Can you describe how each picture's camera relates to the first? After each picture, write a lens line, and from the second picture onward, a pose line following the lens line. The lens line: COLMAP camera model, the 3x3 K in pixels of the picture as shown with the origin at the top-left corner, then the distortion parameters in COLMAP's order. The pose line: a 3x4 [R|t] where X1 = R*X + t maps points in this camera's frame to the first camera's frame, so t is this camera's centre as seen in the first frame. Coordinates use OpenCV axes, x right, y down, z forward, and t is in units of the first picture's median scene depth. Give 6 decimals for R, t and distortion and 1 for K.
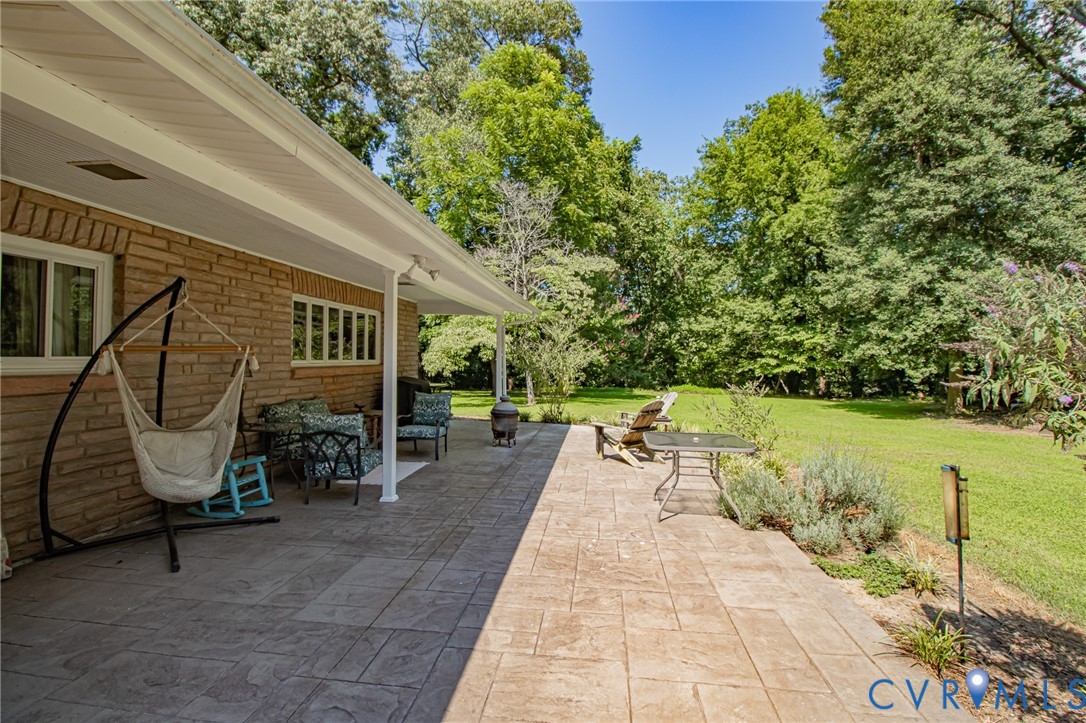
lens RADIAL K [[510.7, 0, 544.1], [0, 510.7, 357.7], [0, 0, 1]] dist [-0.011483, -0.009080]
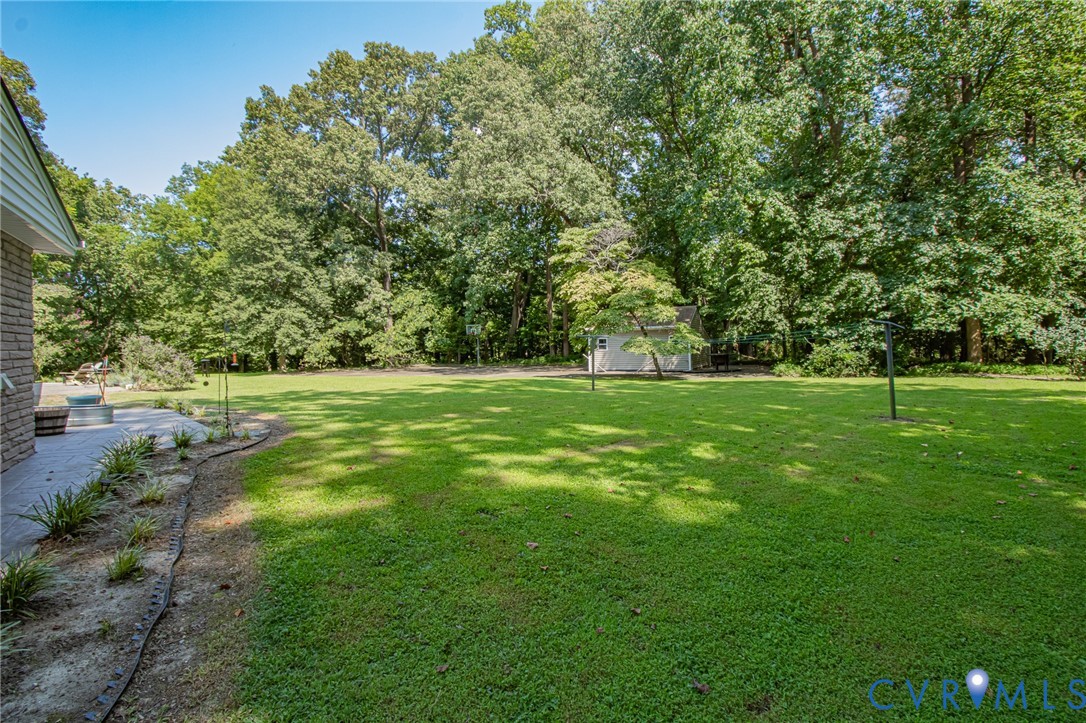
lens RADIAL K [[510.7, 0, 548.0], [0, 510.7, 339.1], [0, 0, 1]] dist [-0.011483, -0.009080]
pose [[0.623386, -0.009900, 0.781851, -0.154763], [0.023463, 0.999706, -0.006049, 0.007285], [-0.781562, 0.022115, 0.623436, -1.119340]]
